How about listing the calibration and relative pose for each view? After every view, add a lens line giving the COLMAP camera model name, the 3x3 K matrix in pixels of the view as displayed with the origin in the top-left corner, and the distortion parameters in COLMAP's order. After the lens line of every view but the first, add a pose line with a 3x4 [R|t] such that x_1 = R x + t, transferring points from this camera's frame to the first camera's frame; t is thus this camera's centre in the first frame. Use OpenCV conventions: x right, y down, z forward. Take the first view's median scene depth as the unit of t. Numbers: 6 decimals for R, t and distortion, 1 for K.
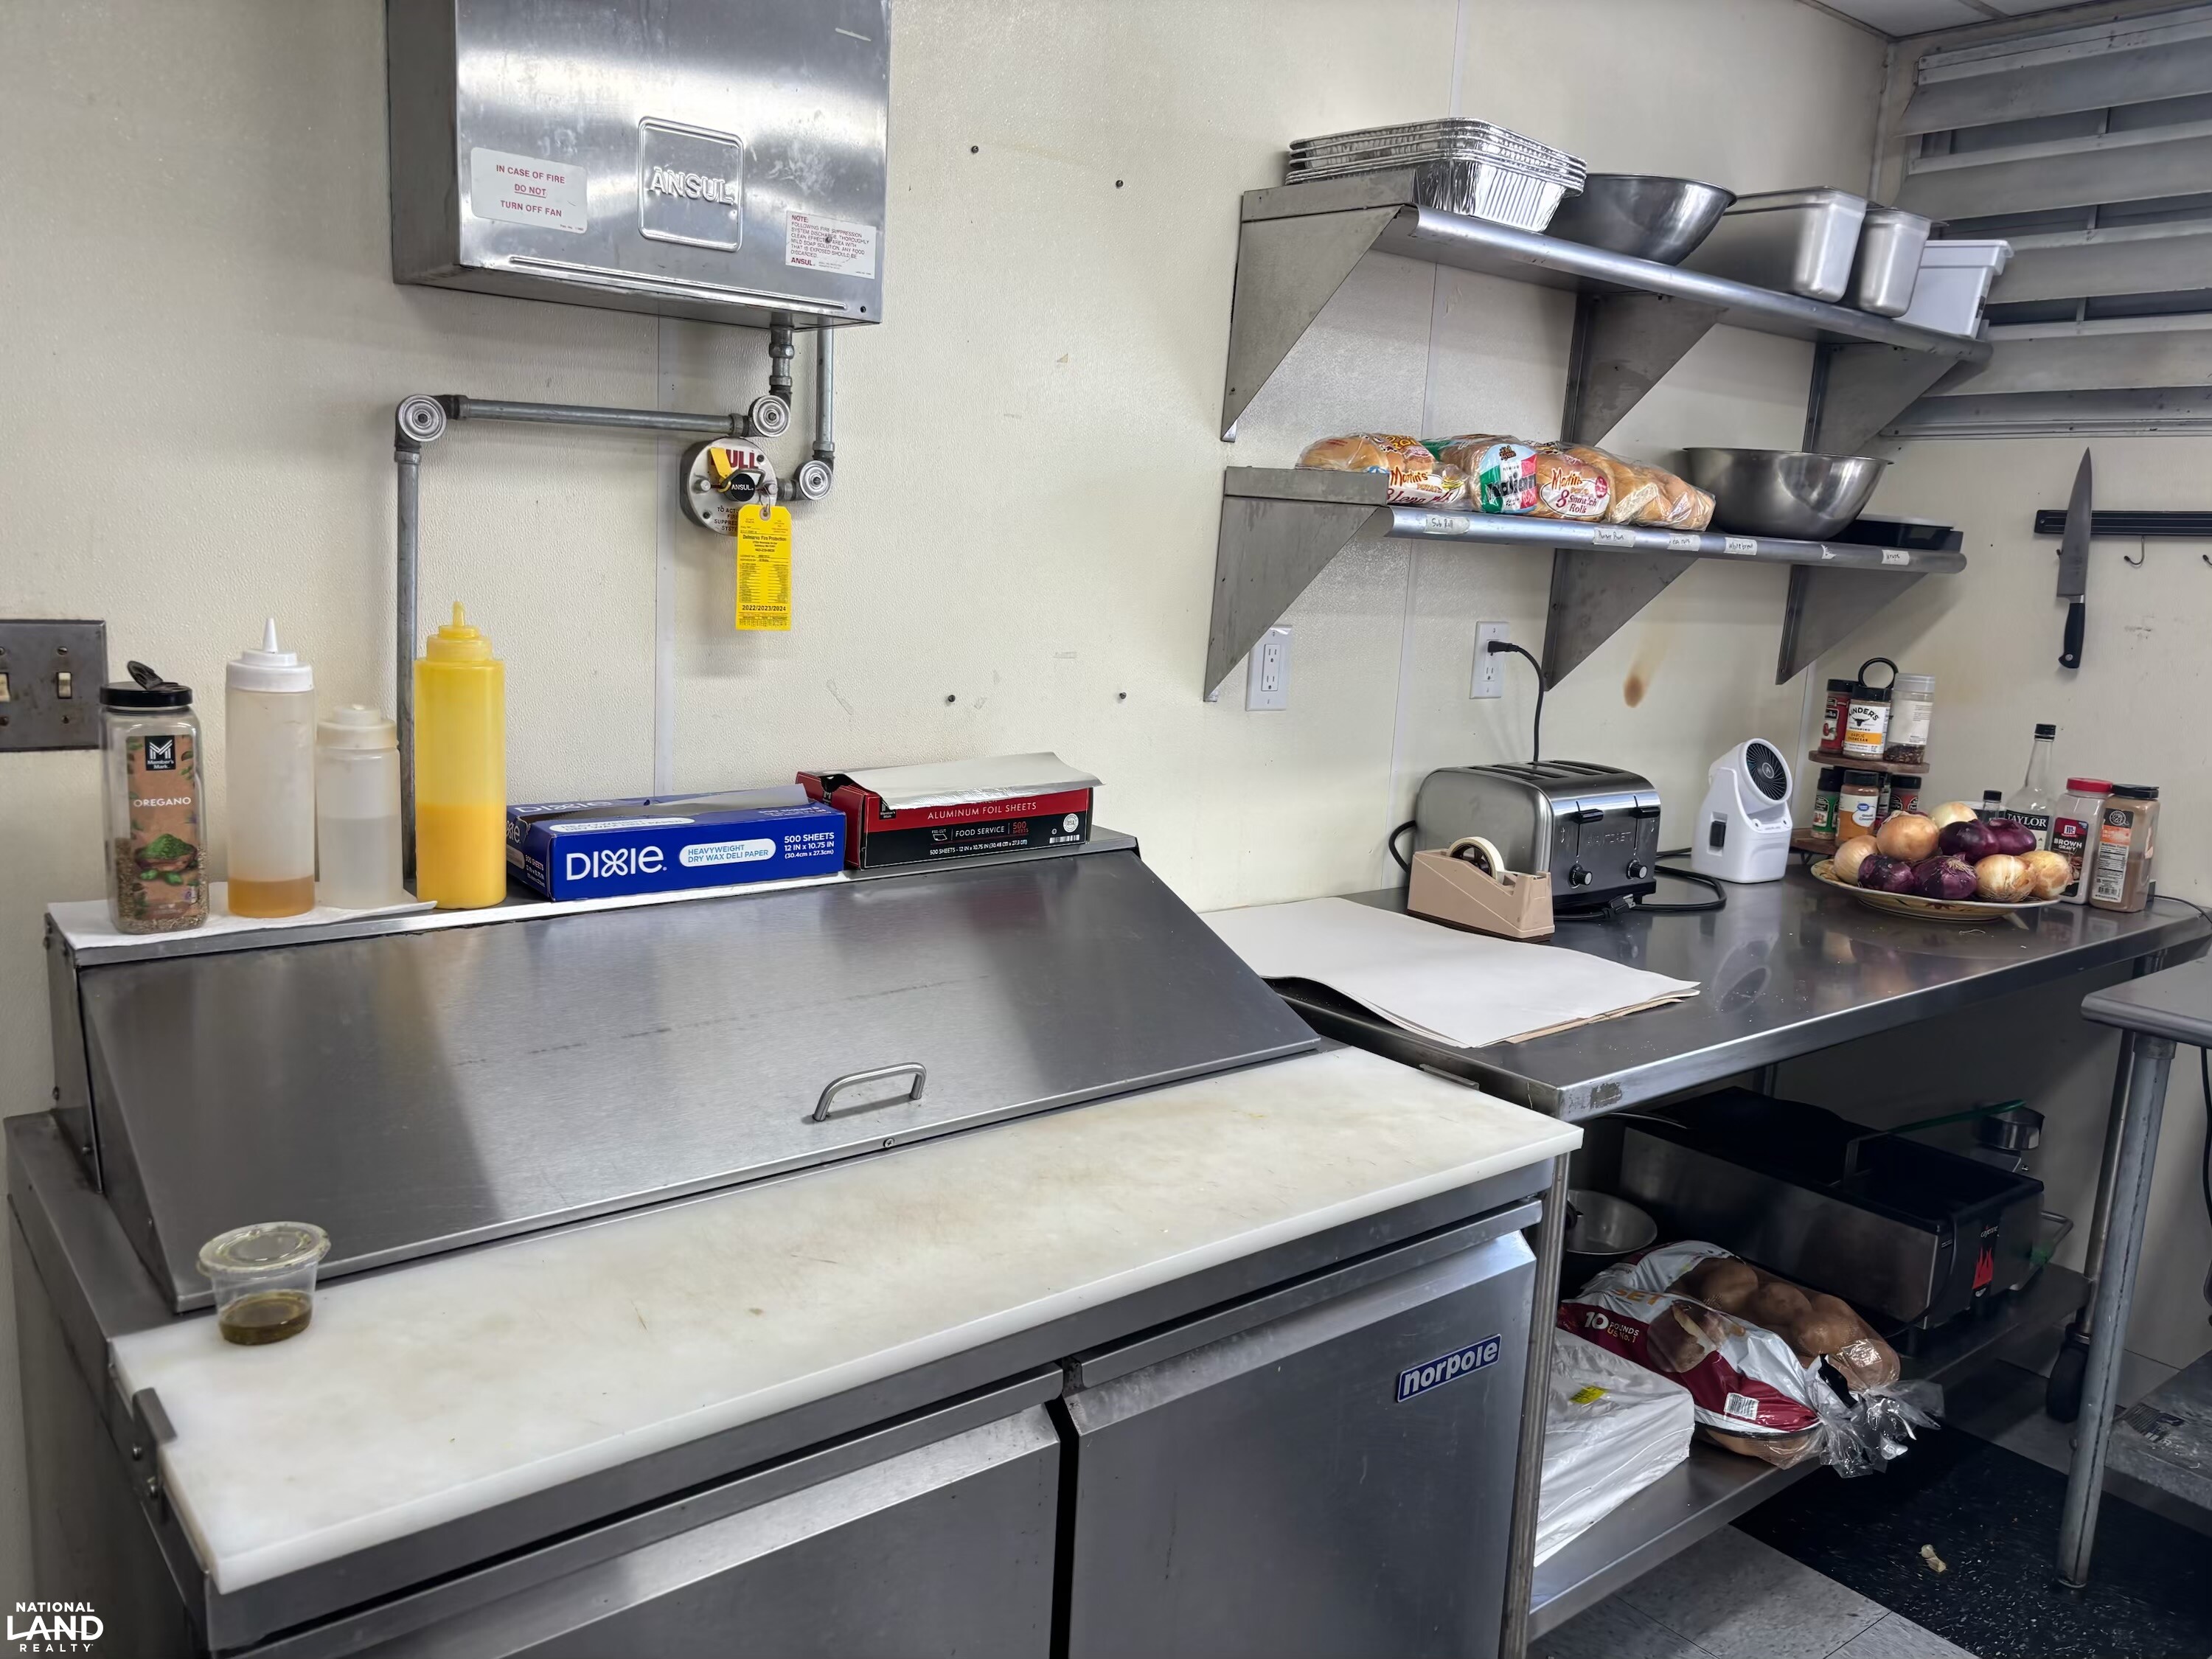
lens RADIAL K [[1708.5, 0, 1096.4], [0, 1708.5, 822.4], [0, 0, 1]] dist [0.068743, -0.070301]
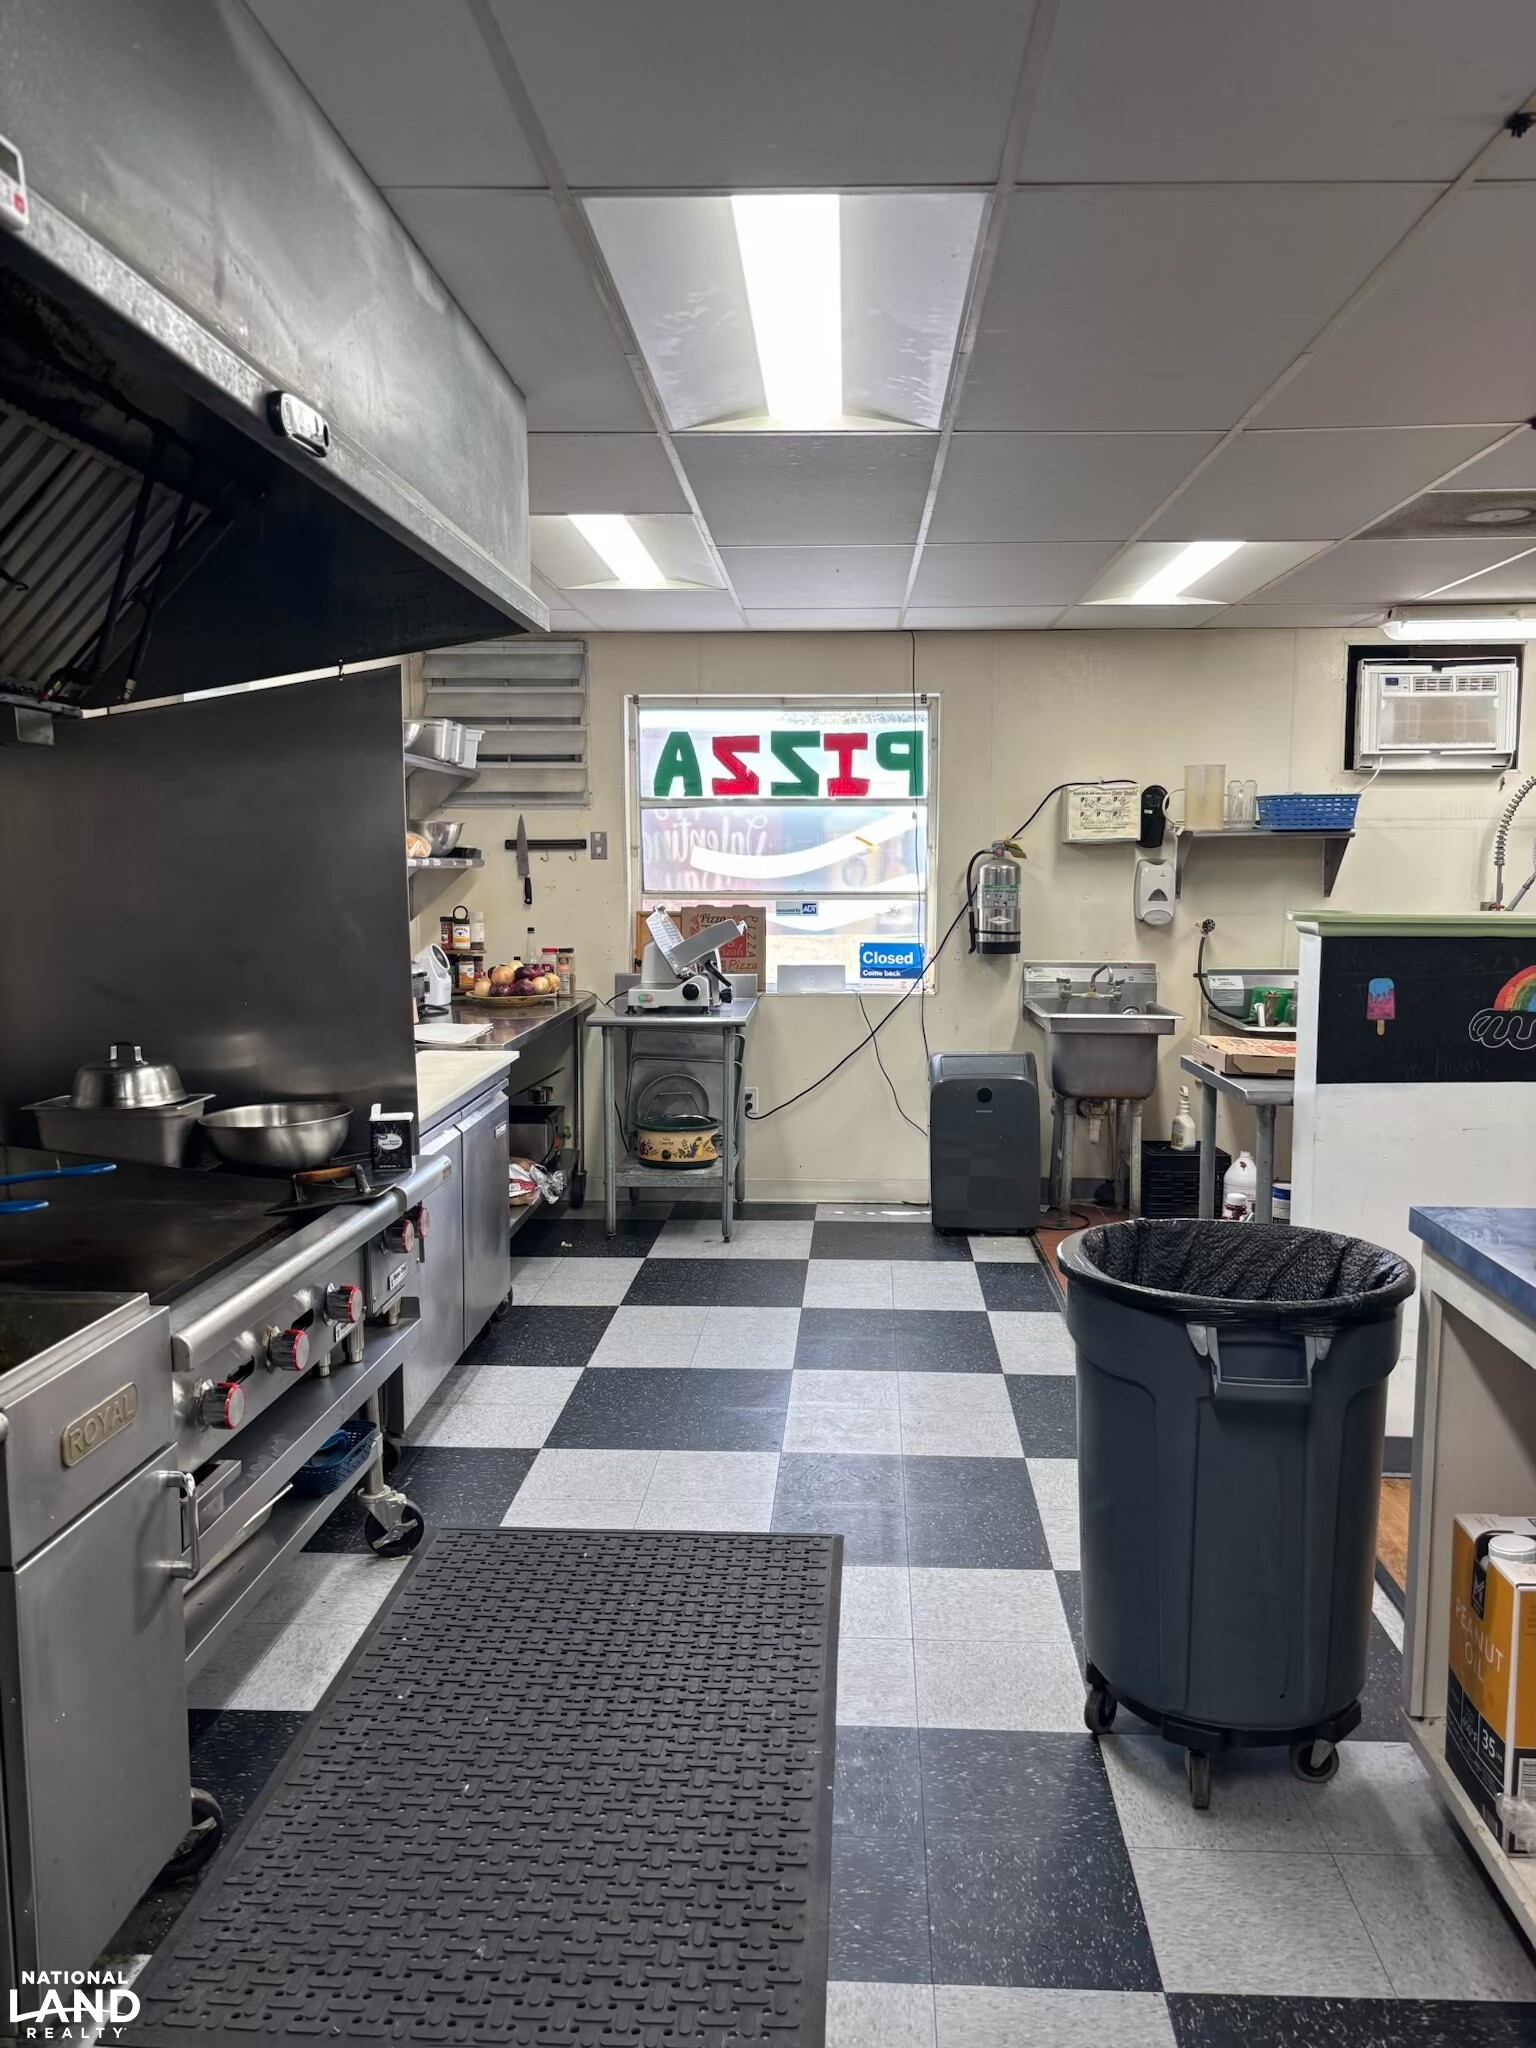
lens RADIAL K [[1581.8, 0, 787.4], [0, 1581.8, 1041.9], [0, 0, 1]] dist [0.068743, -0.070301]
pose [[0.665190, -0.137157, 0.733969, -0.875978], [0.156241, 0.986791, 0.042803, 0.064327], [-0.730145, 0.086204, 0.677833, -0.772083]]
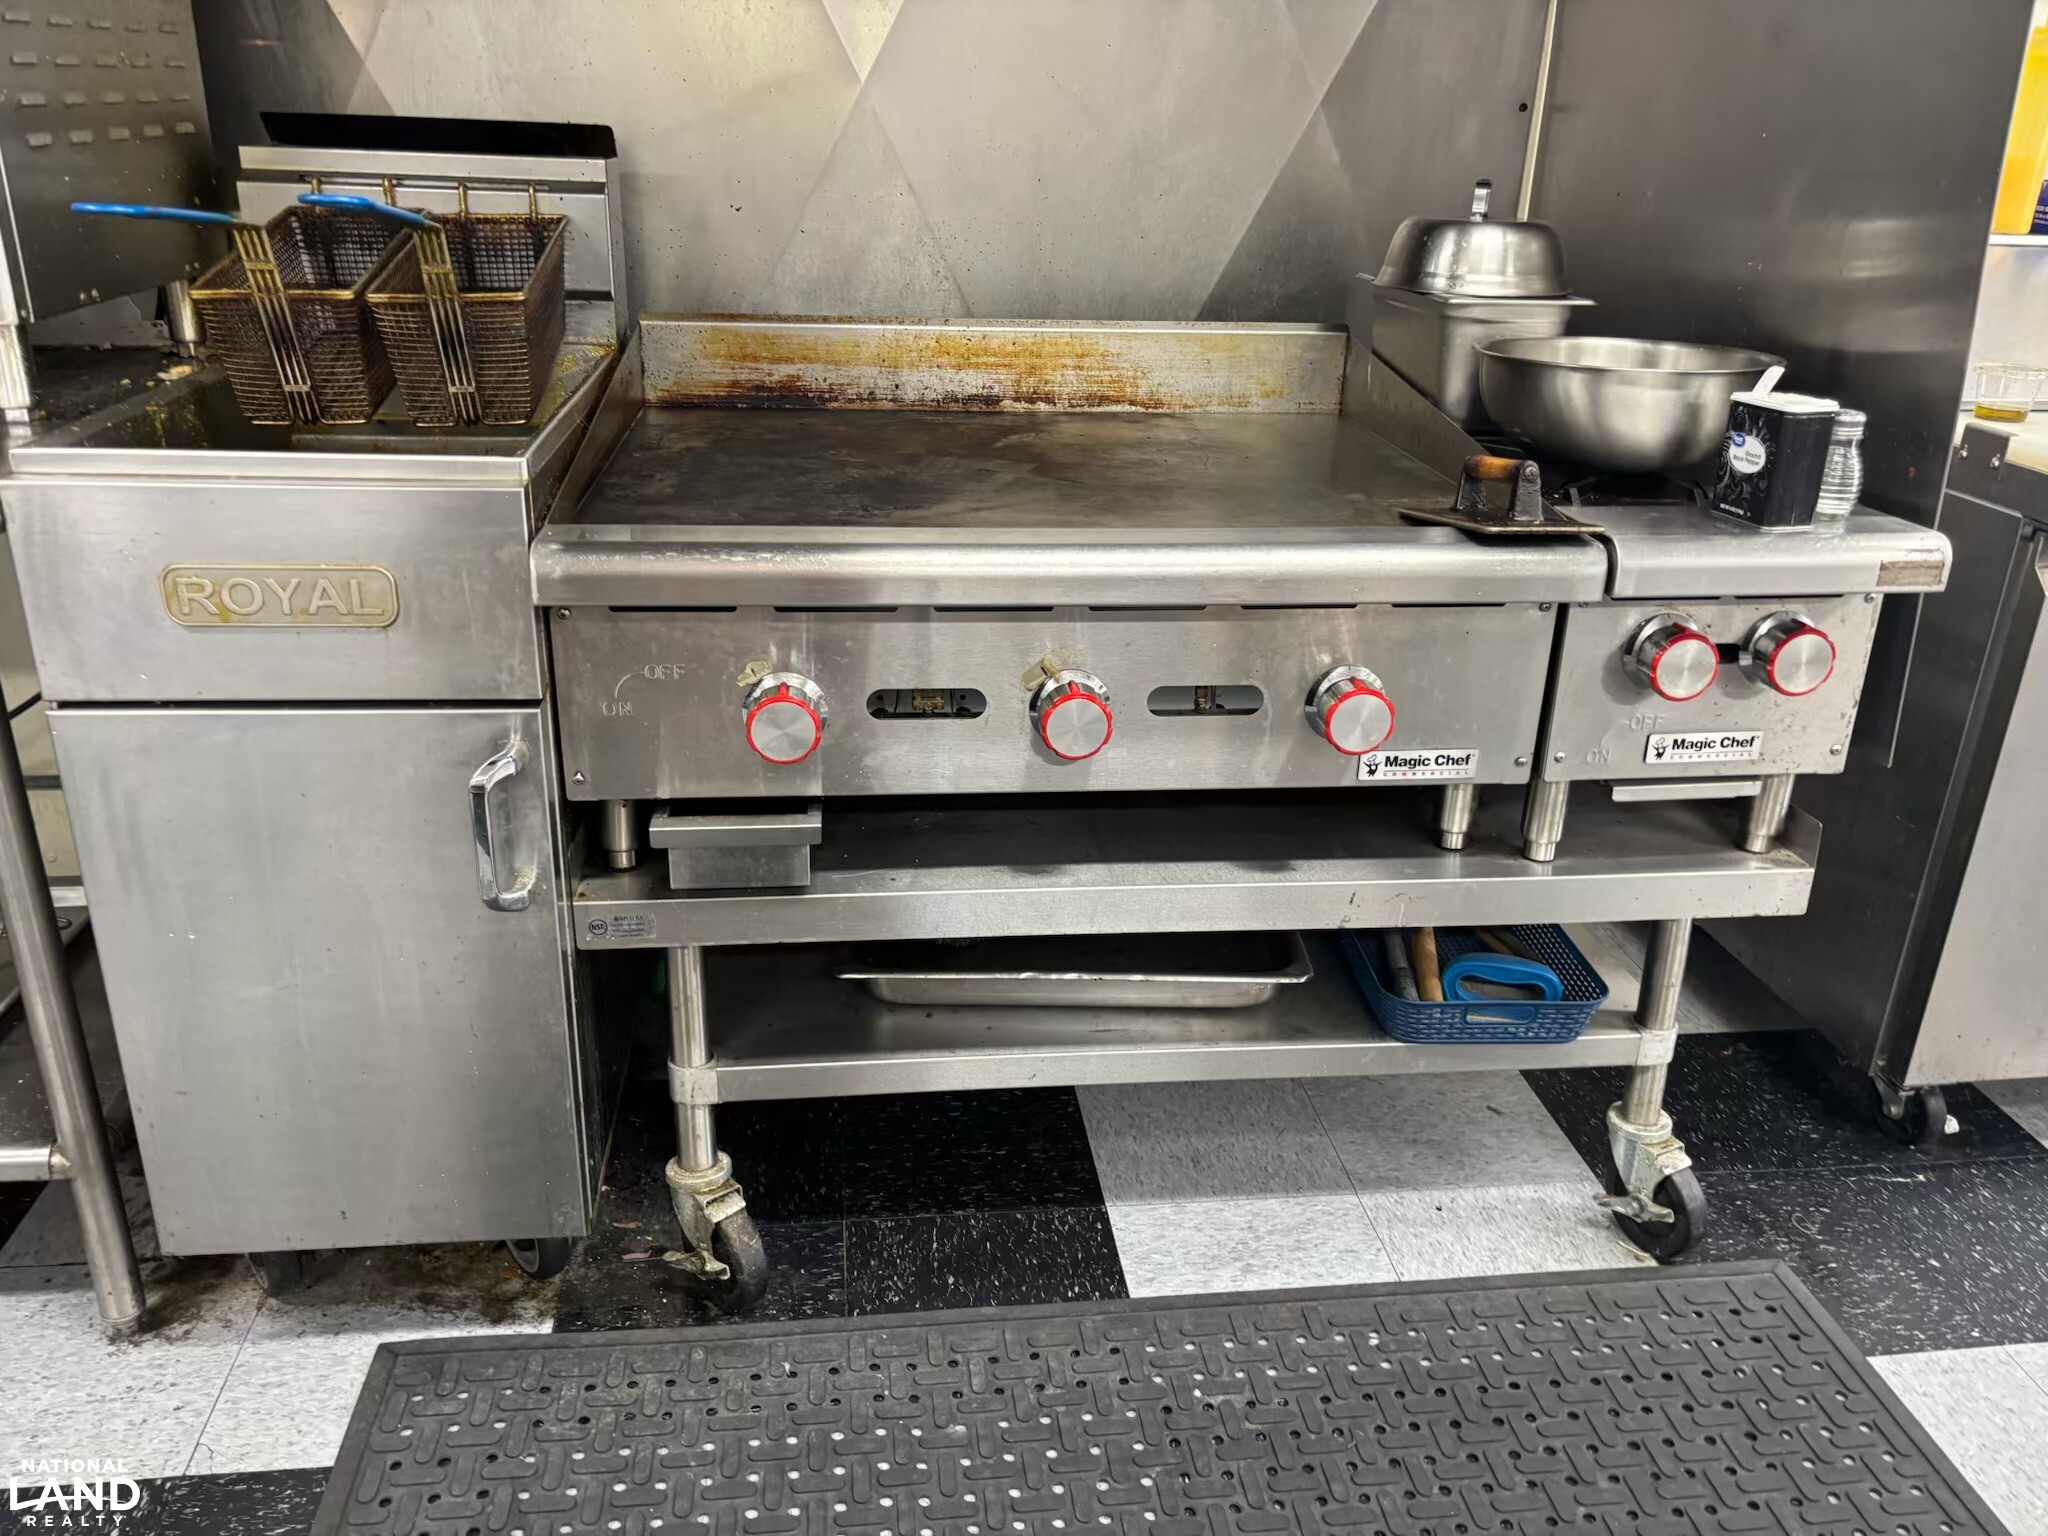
lens RADIAL K [[1581.8, 0, 1024.4], [0, 1581.8, 767.4], [0, 0, 1]] dist [0.068743, -0.070301]
pose [[0.838576, 0.173217, -0.516514, -0.178751], [-0.060625, 0.971888, 0.227504, 0.131555], [0.541401, -0.159466, 0.825503, -0.361018]]
